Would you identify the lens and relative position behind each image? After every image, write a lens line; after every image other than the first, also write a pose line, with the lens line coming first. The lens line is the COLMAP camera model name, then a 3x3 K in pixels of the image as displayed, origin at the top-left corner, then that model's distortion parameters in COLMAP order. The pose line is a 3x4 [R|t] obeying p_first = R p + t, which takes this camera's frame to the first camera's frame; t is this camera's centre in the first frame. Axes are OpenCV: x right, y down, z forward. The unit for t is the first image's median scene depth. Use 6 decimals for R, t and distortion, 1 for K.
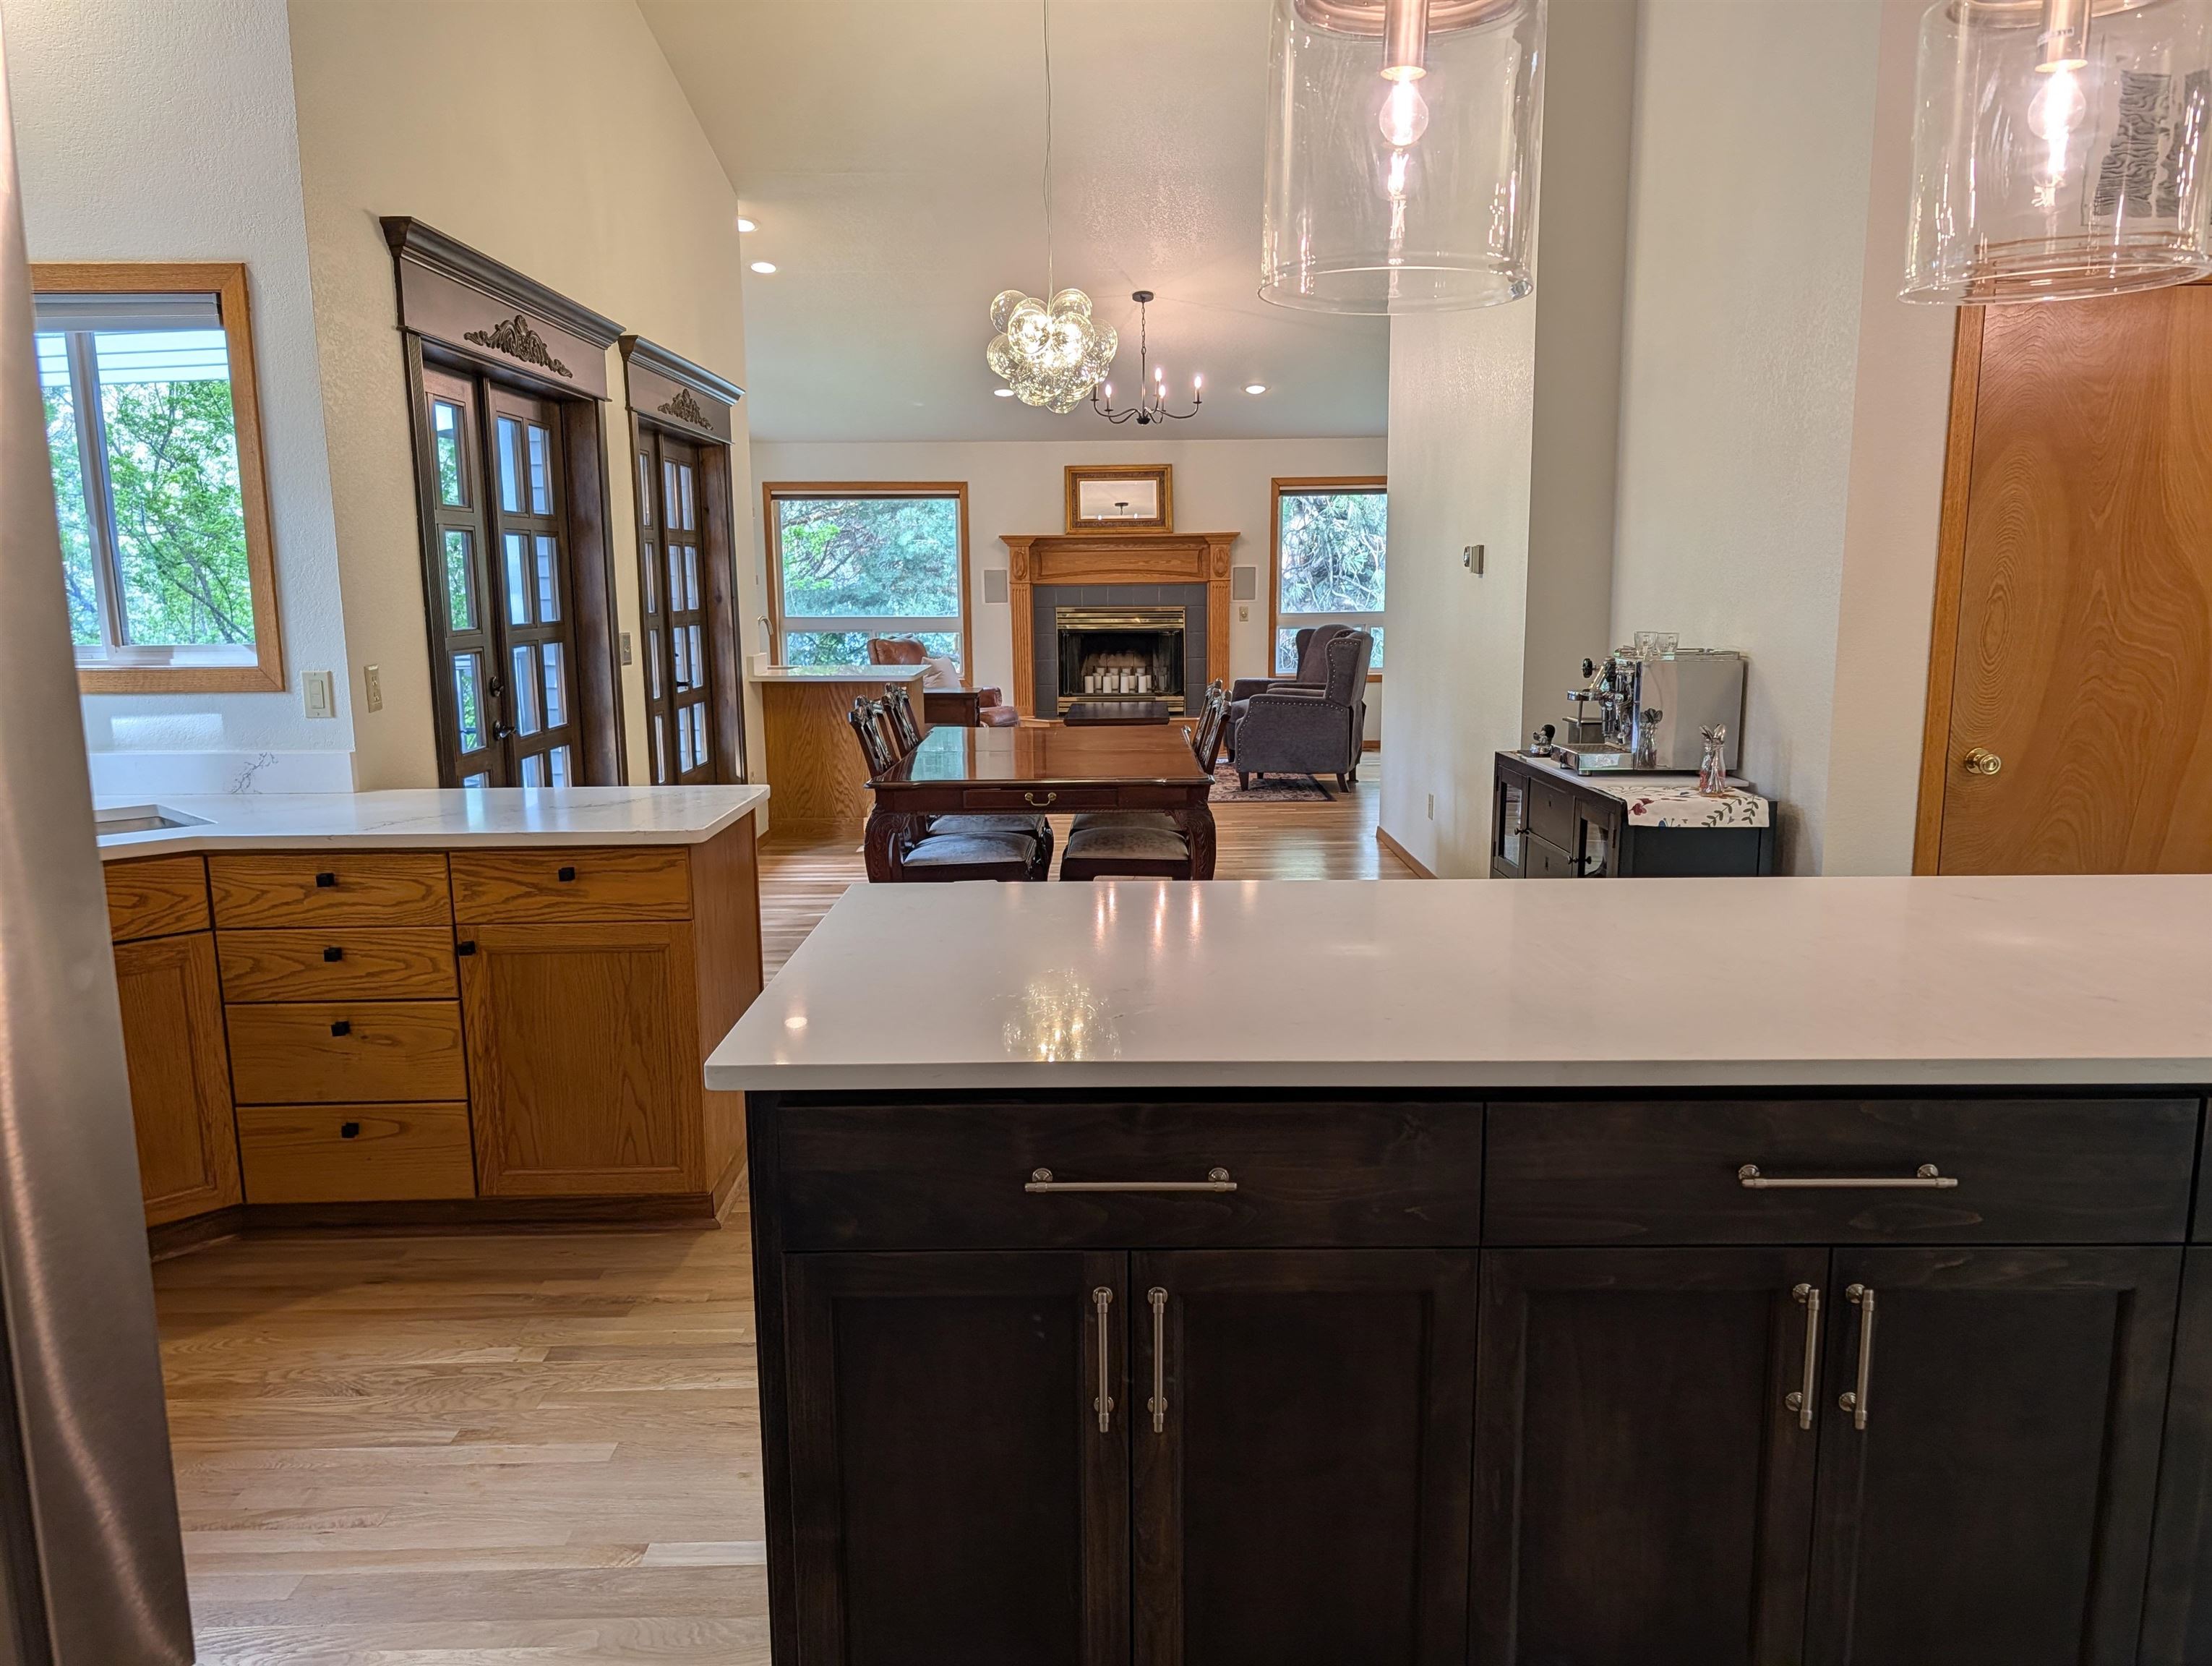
lens RADIAL K [[1583.6, 0, 1102.1], [0, 1583.6, 853.3], [0, 0, 1]] dist [0.023962, -0.023773]
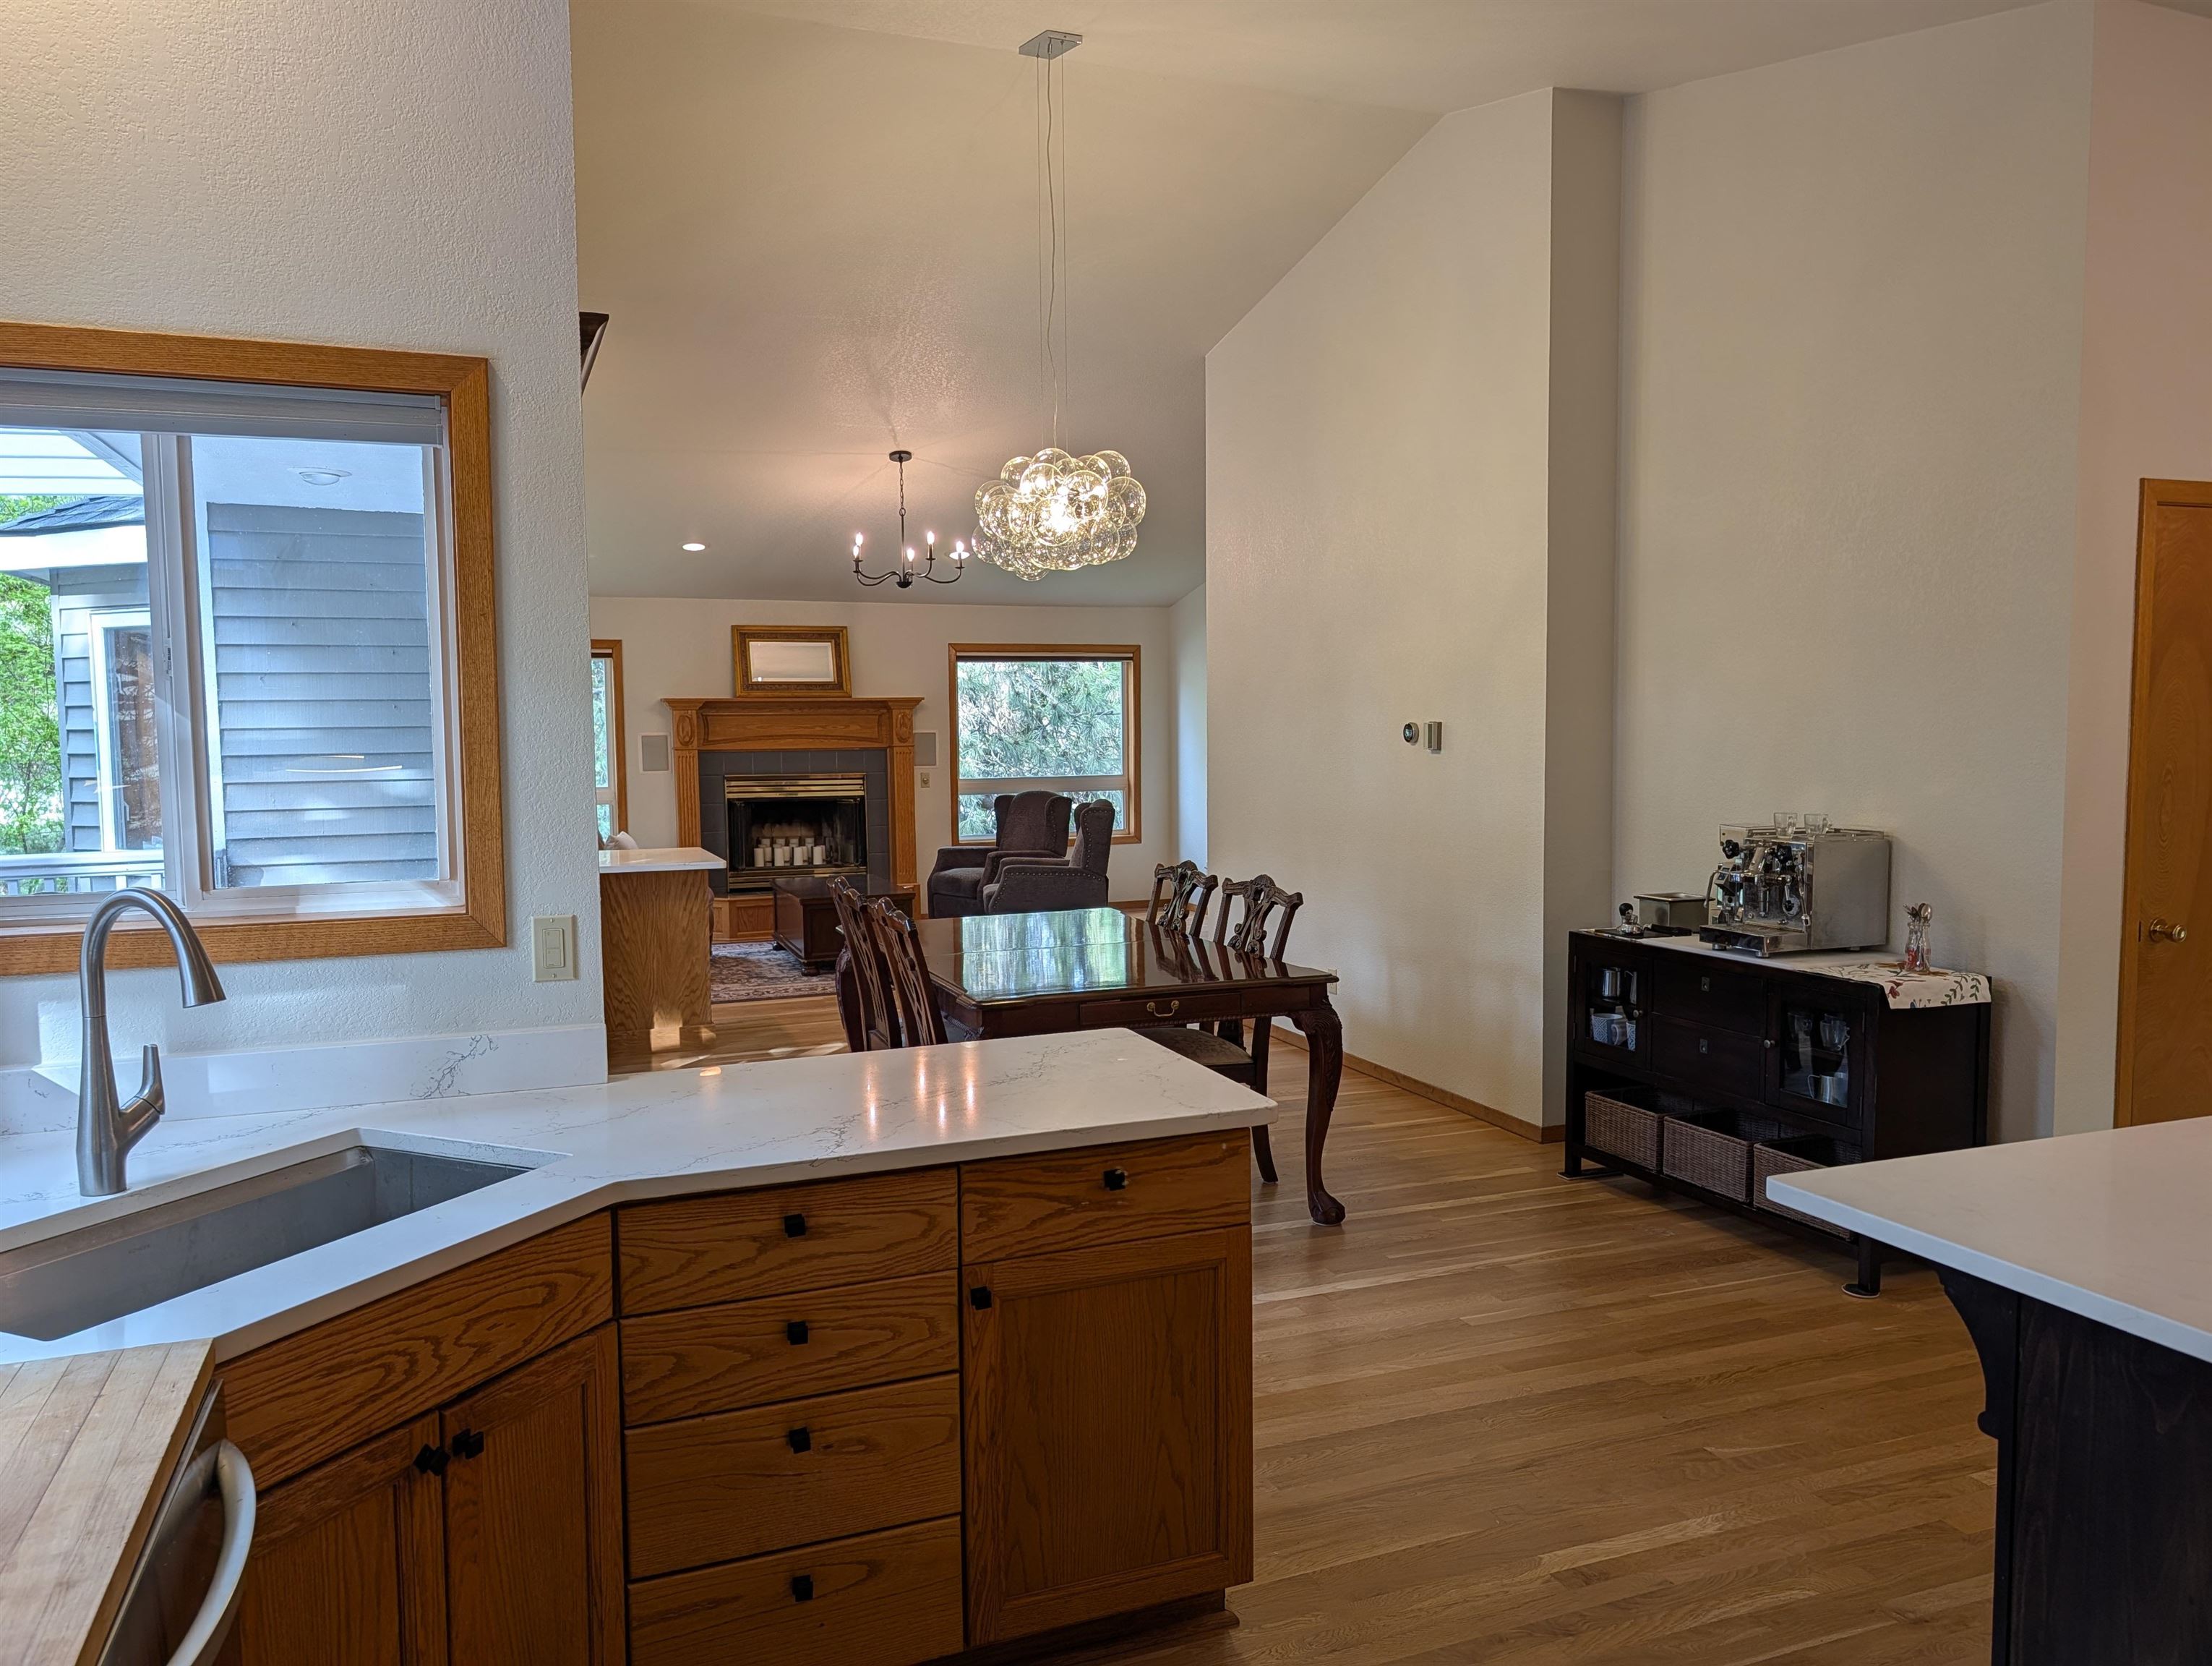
lens RADIAL K [[1583.6, 0, 1091.8], [0, 1583.6, 842.8], [0, 0, 1]] dist [0.023962, -0.023773]
pose [[0.934649, -0.027757, 0.354487, -0.208178], [0.063688, 0.993894, -0.090099, -0.026972], [-0.349821, 0.106788, 0.930710, 0.098894]]
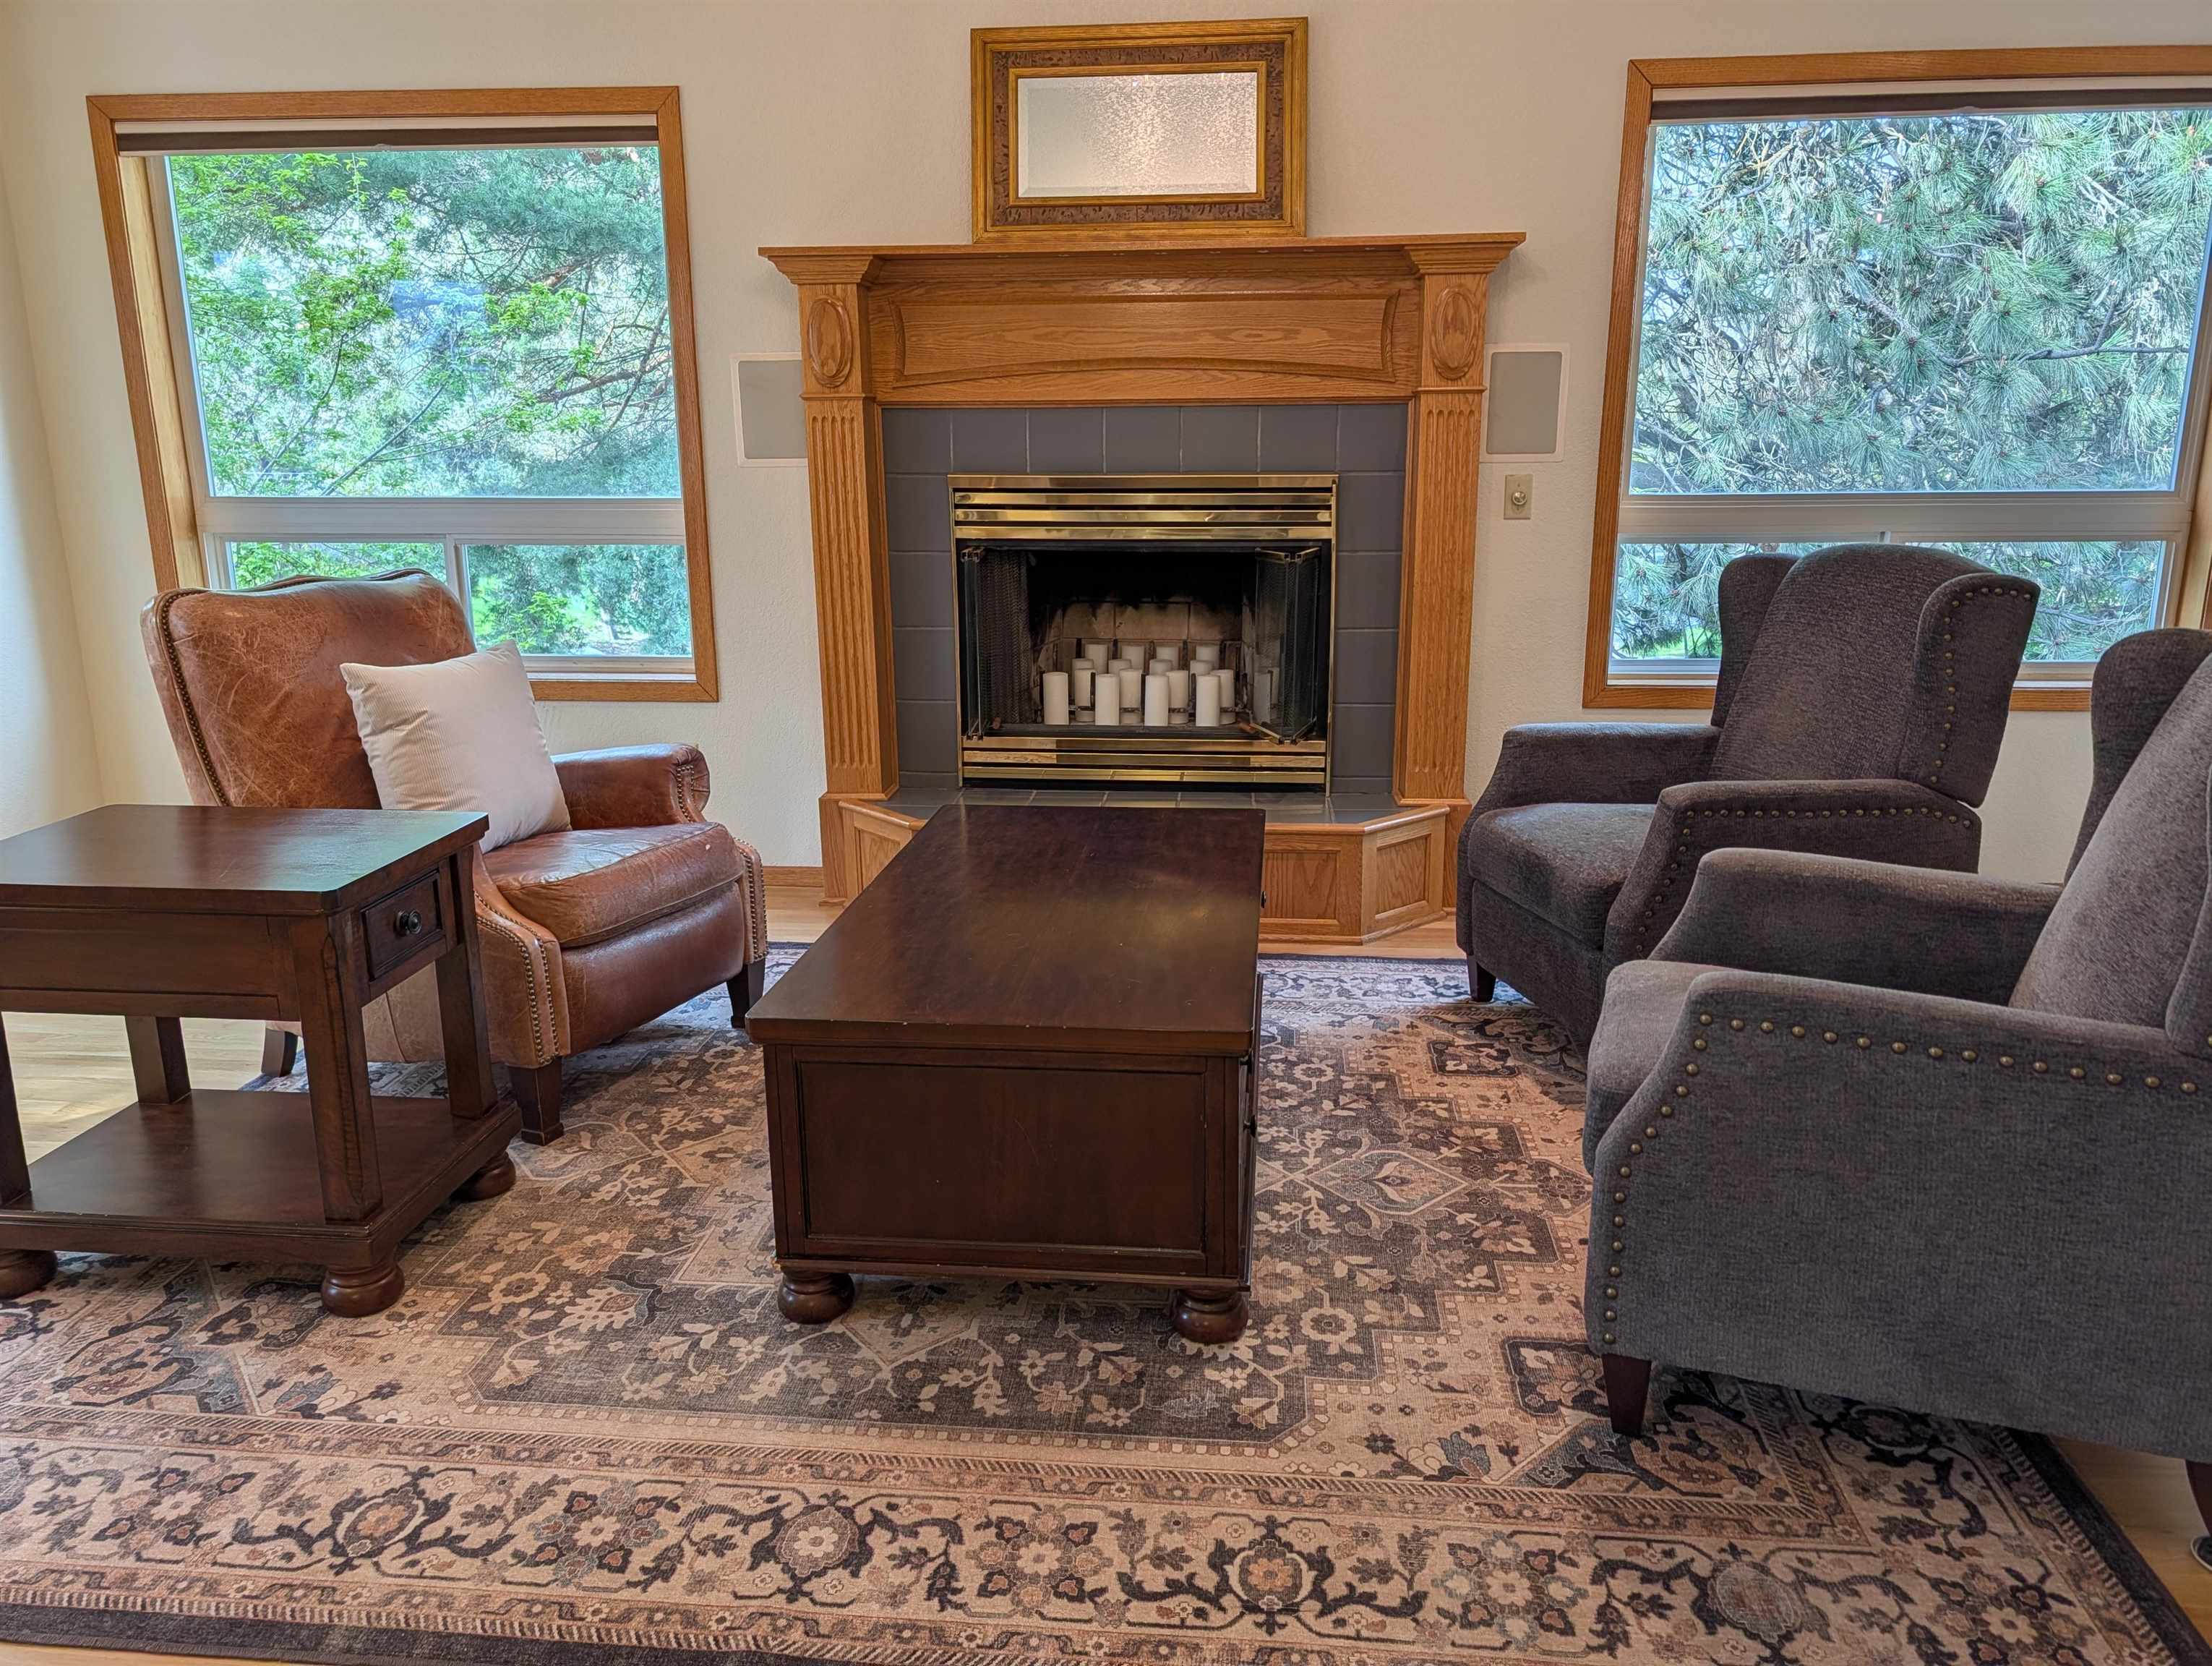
lens RADIAL K [[1583.6, 0, 1119.8], [0, 1583.6, 817.5], [0, 0, 1]] dist [0.023962, -0.023773]
pose [[0.996509, 0.022806, -0.080314, 0.046846], [-0.017684, 0.997798, 0.063921, -0.138716], [0.081595, -0.062277, 0.994718, 0.878273]]
